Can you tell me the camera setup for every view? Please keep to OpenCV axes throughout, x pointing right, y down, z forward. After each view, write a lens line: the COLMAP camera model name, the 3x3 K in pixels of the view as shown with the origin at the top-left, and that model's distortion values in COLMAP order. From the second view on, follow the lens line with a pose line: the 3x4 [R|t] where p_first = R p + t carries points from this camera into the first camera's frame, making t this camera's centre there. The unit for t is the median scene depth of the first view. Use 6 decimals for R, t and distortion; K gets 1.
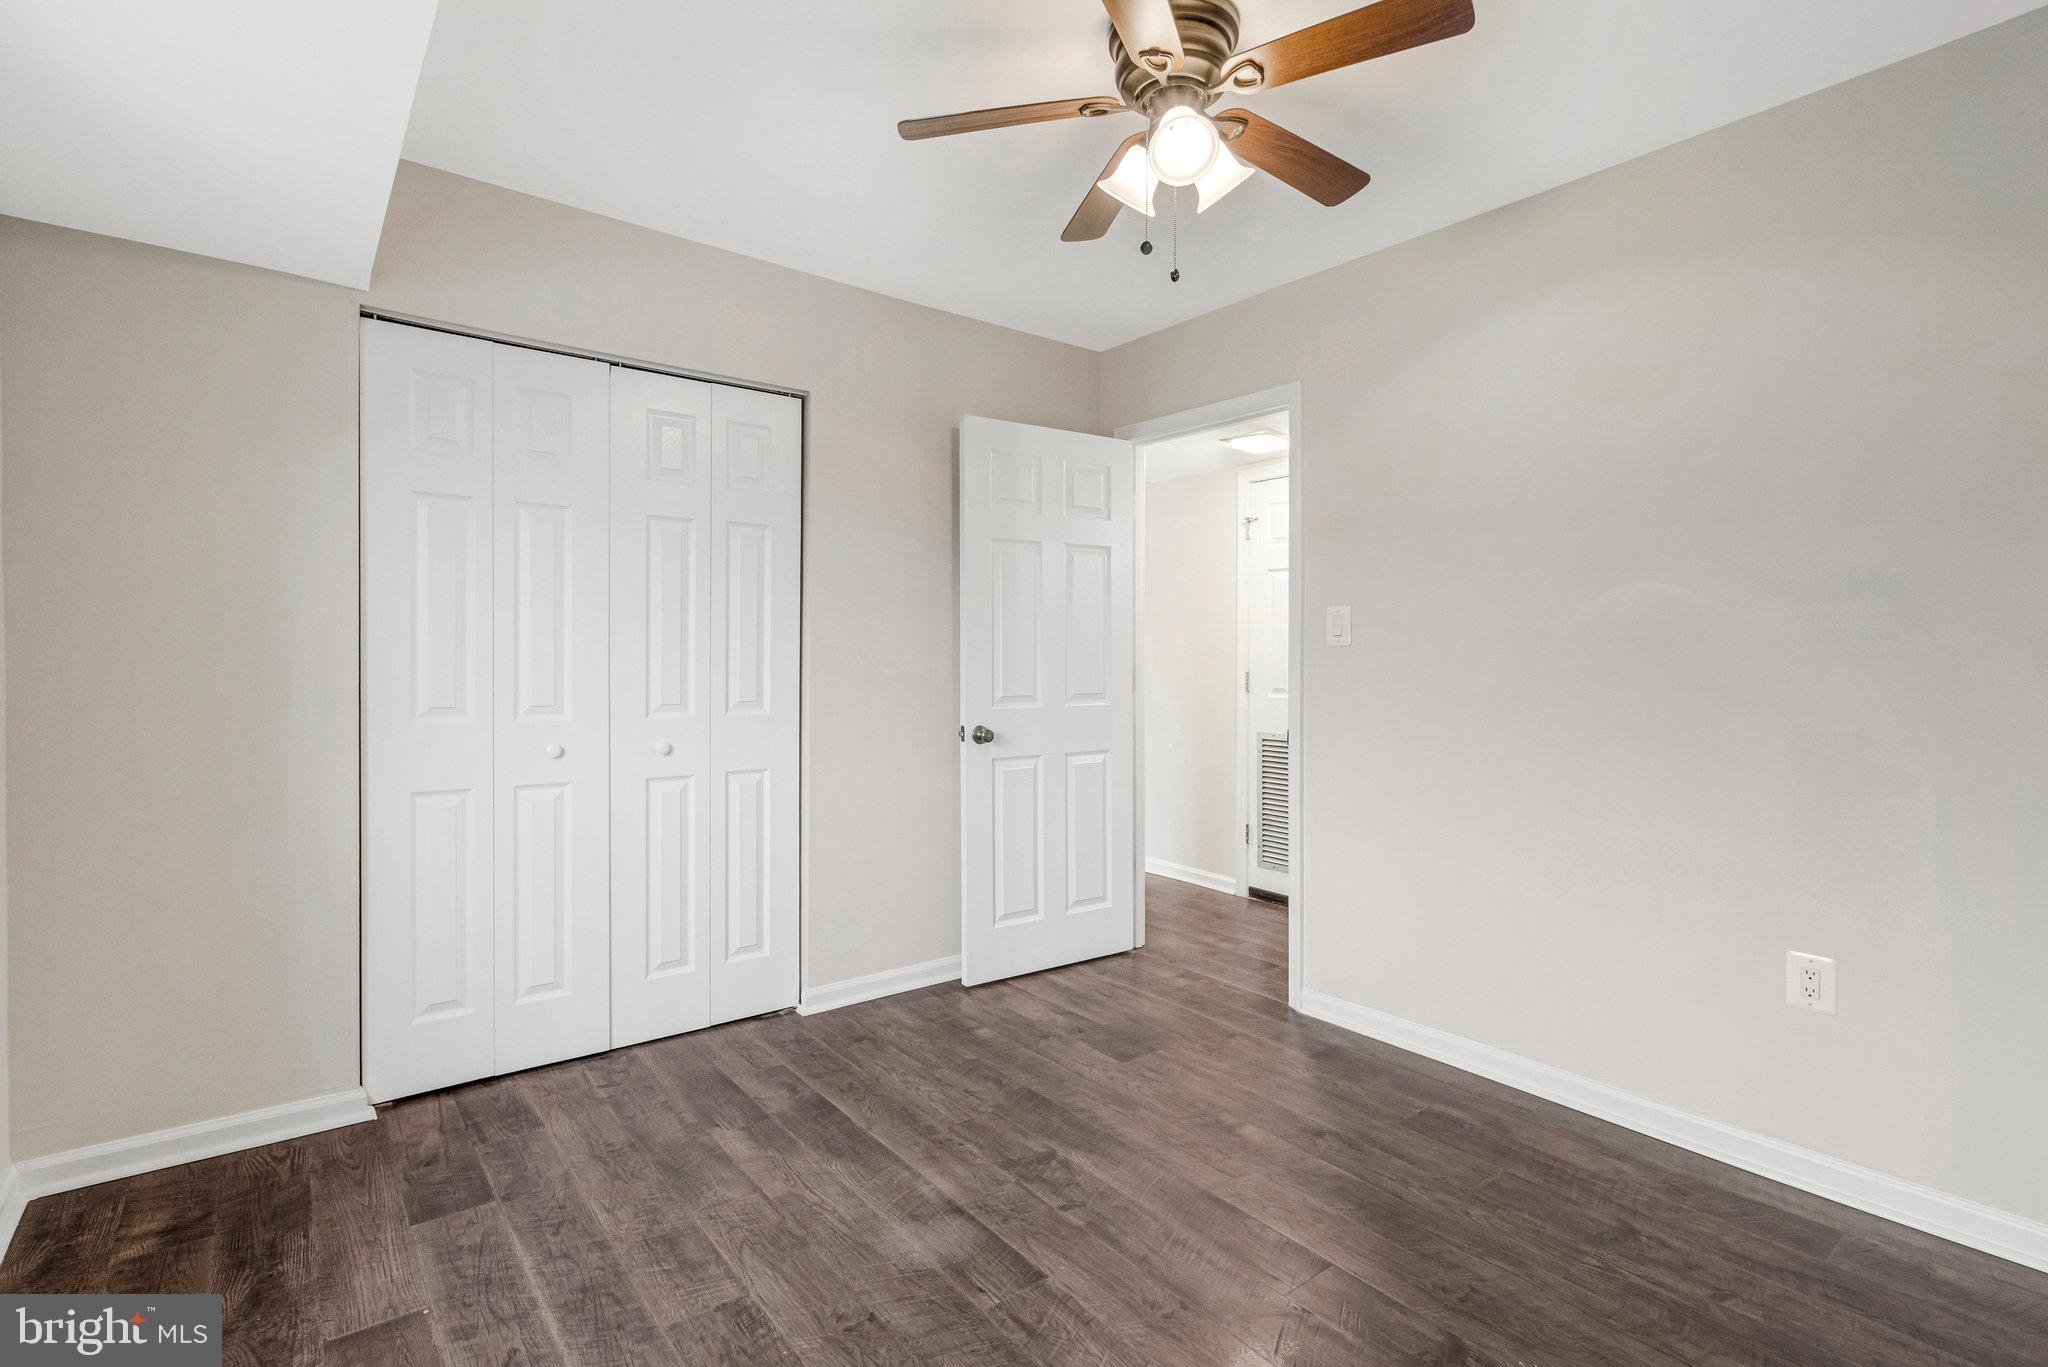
lens RADIAL K [[956.2, 0, 1031.3], [0, 956.2, 675.2], [0, 0, 1]] dist [-0.001701, 0.000049]
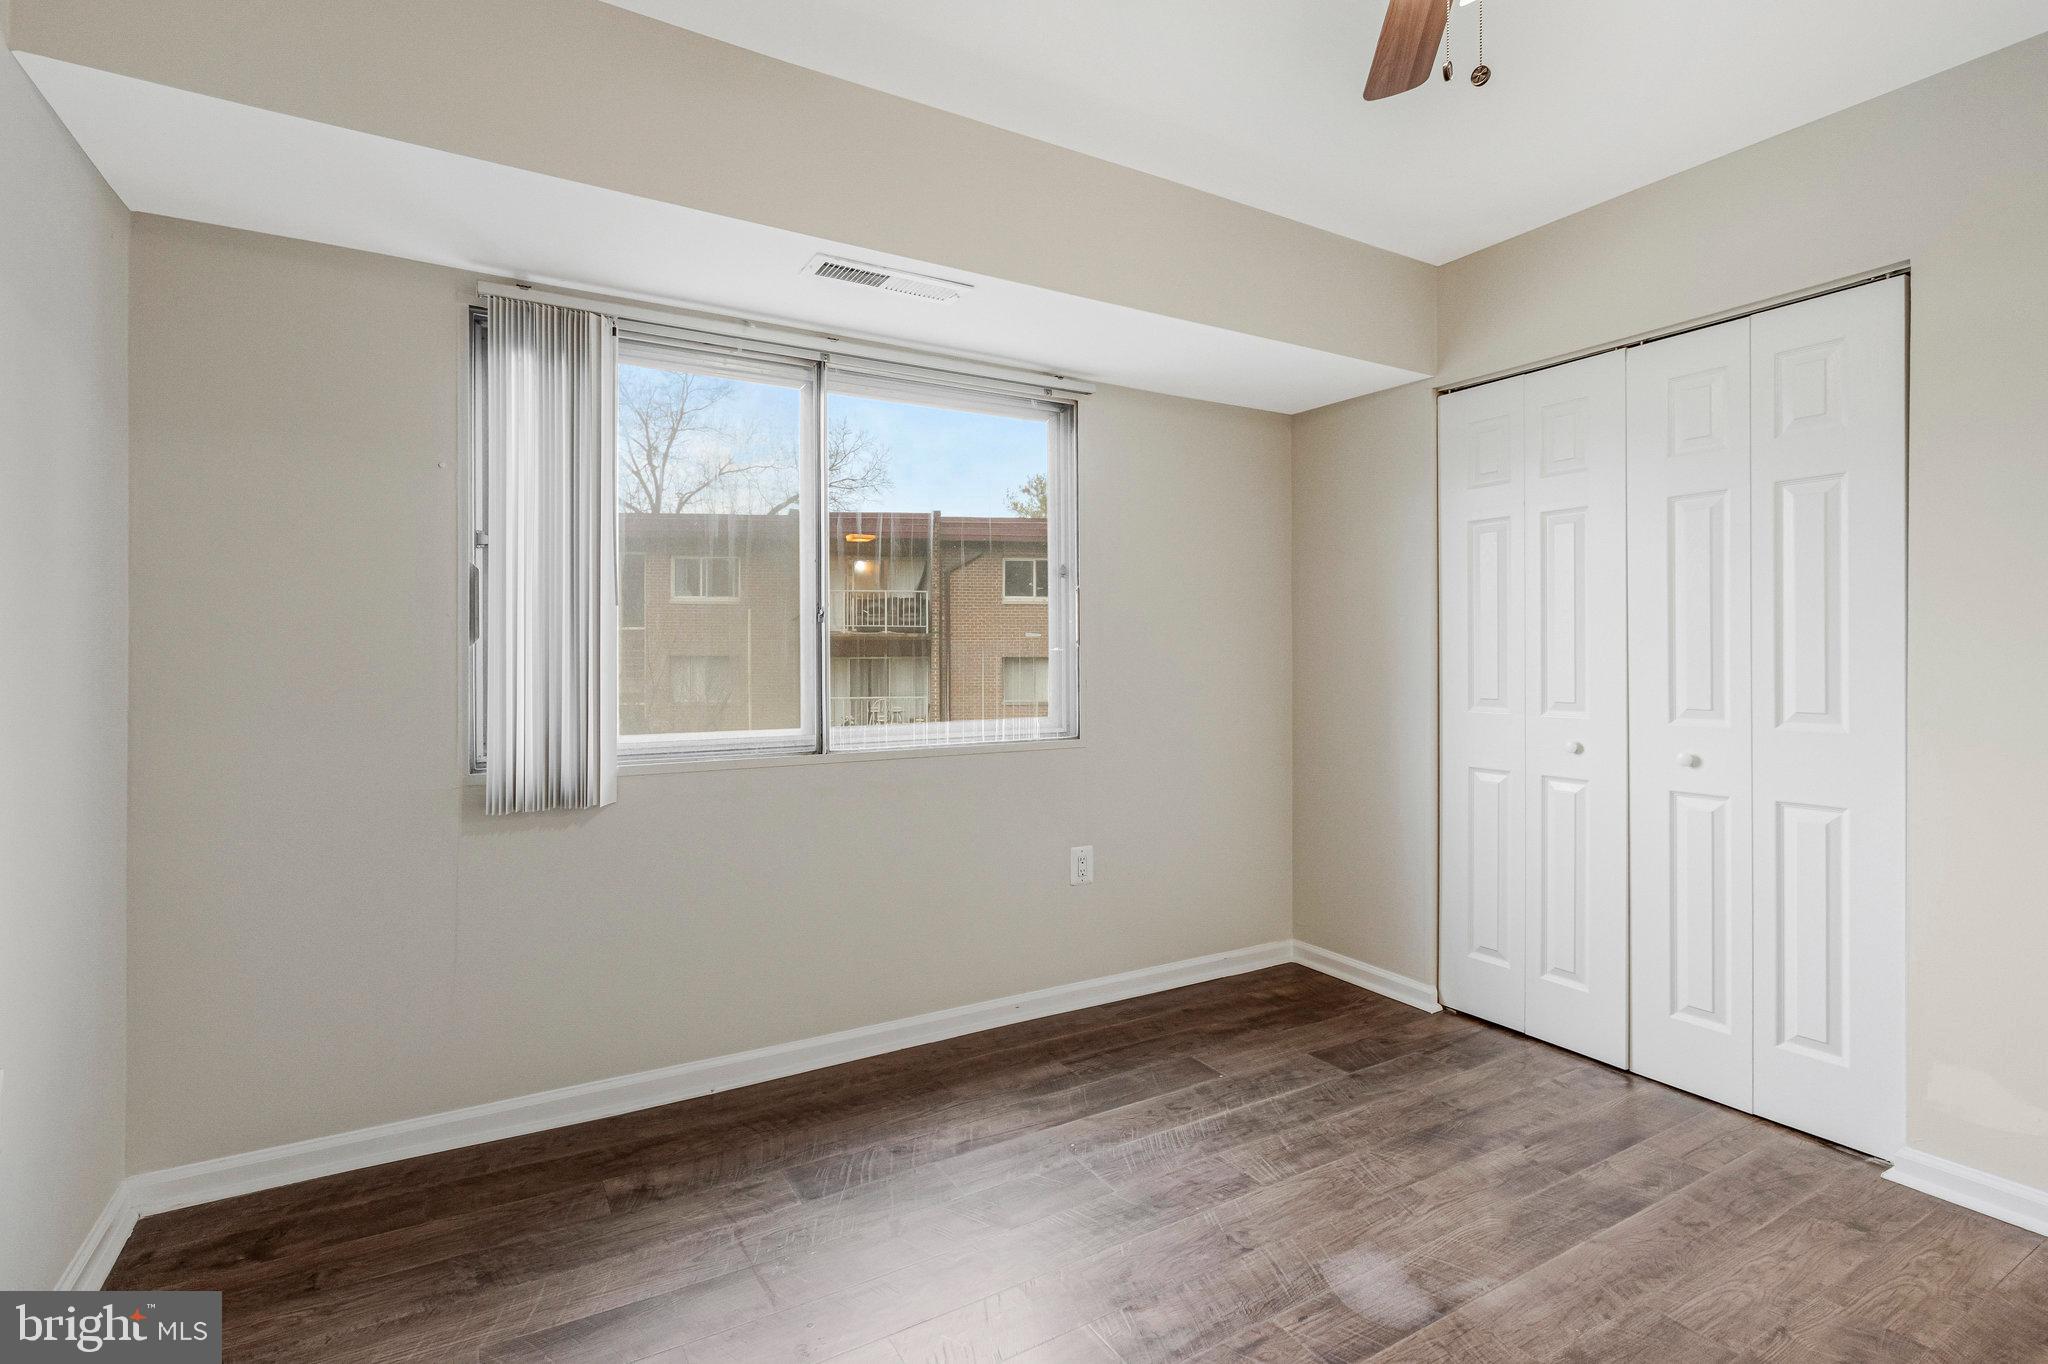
lens RADIAL K [[956.2, 0, 1012.4], [0, 956.2, 661.3], [0, 0, 1]] dist [-0.001701, 0.000049]
pose [[-0.131592, -0.000783, -0.991304, 0.687895], [-0.015627, 0.999877, 0.001285, -0.005156], [0.991181, 0.015660, -0.131588, 0.614688]]
